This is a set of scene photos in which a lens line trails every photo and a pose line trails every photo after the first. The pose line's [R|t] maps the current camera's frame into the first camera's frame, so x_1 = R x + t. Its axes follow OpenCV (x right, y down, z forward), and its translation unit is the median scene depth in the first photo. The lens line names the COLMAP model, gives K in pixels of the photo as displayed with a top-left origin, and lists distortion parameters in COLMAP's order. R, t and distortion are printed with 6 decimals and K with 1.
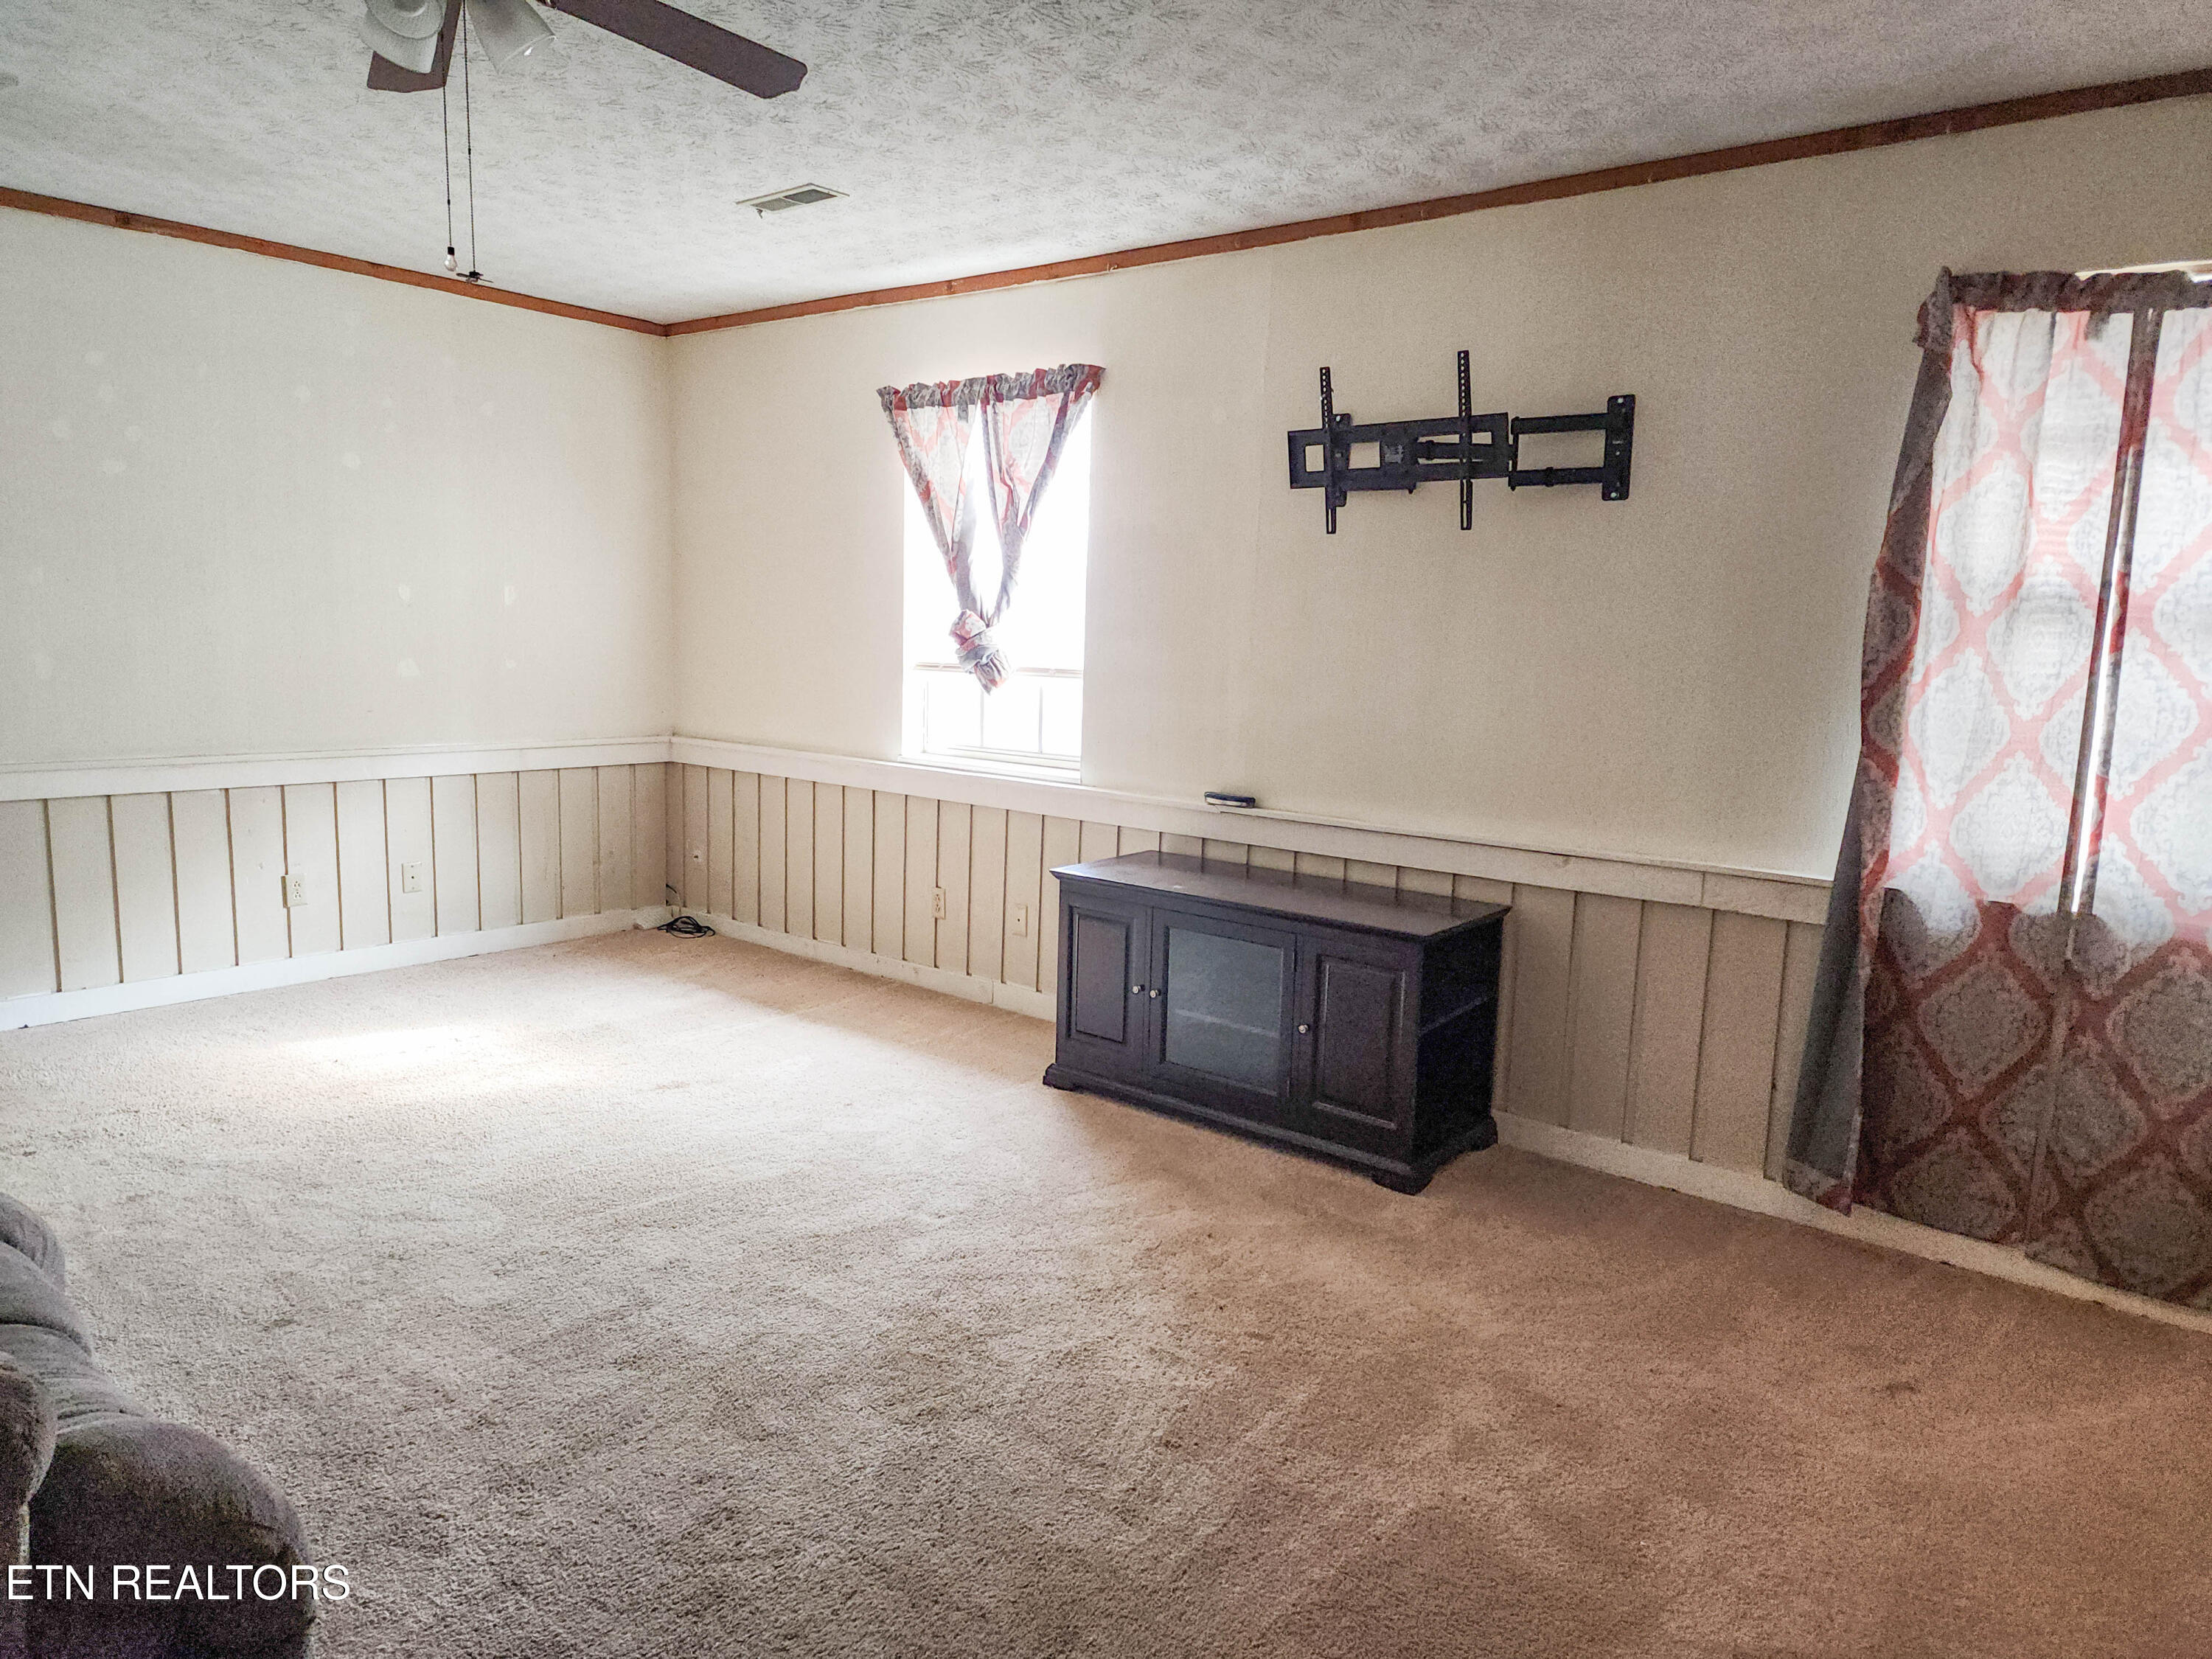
lens RADIAL K [[1503.2, 0, 1112.1], [0, 1503.2, 830.9], [0, 0, 1]] dist [0.067686, -0.062029]
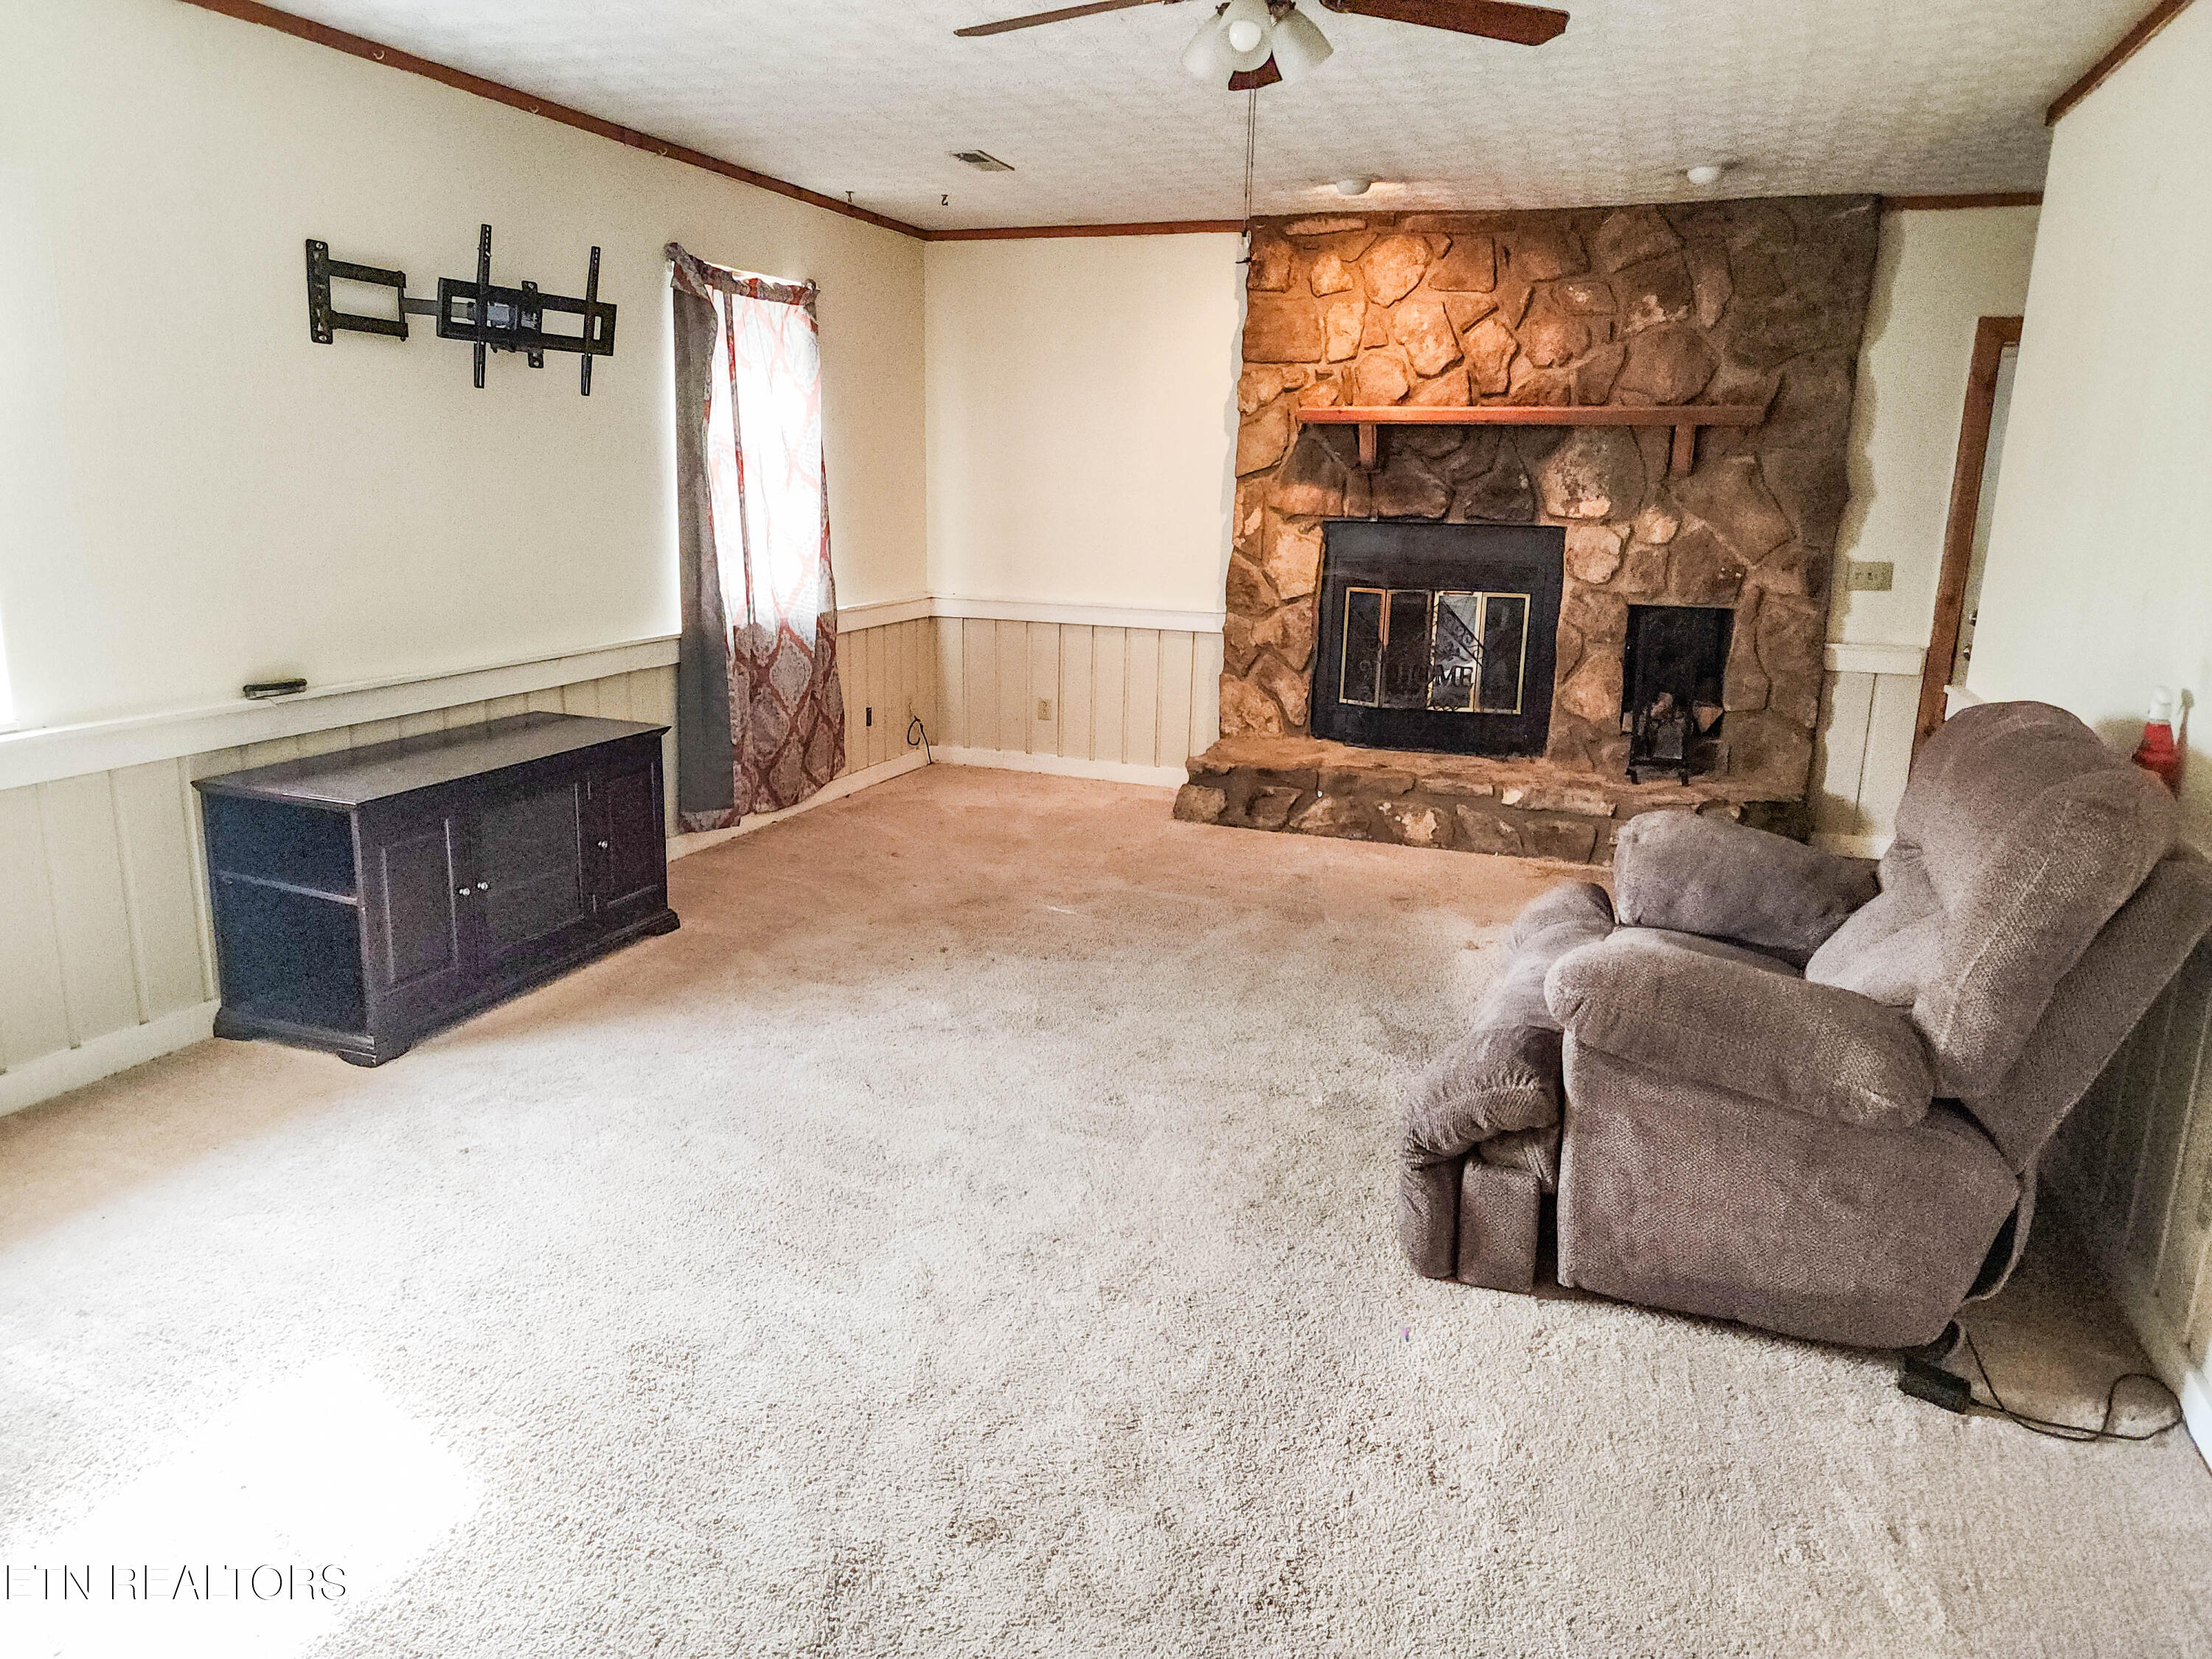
lens RADIAL K [[1503.2, 0, 1116.7], [0, 1503.2, 817.5], [0, 0, 1]] dist [0.067686, -0.062029]
pose [[-0.342812, -0.252854, 0.904735, -1.119285], [0.097732, 0.948268, 0.302052, -0.210434], [-0.934306, 0.191969, -0.300366, 1.059345]]
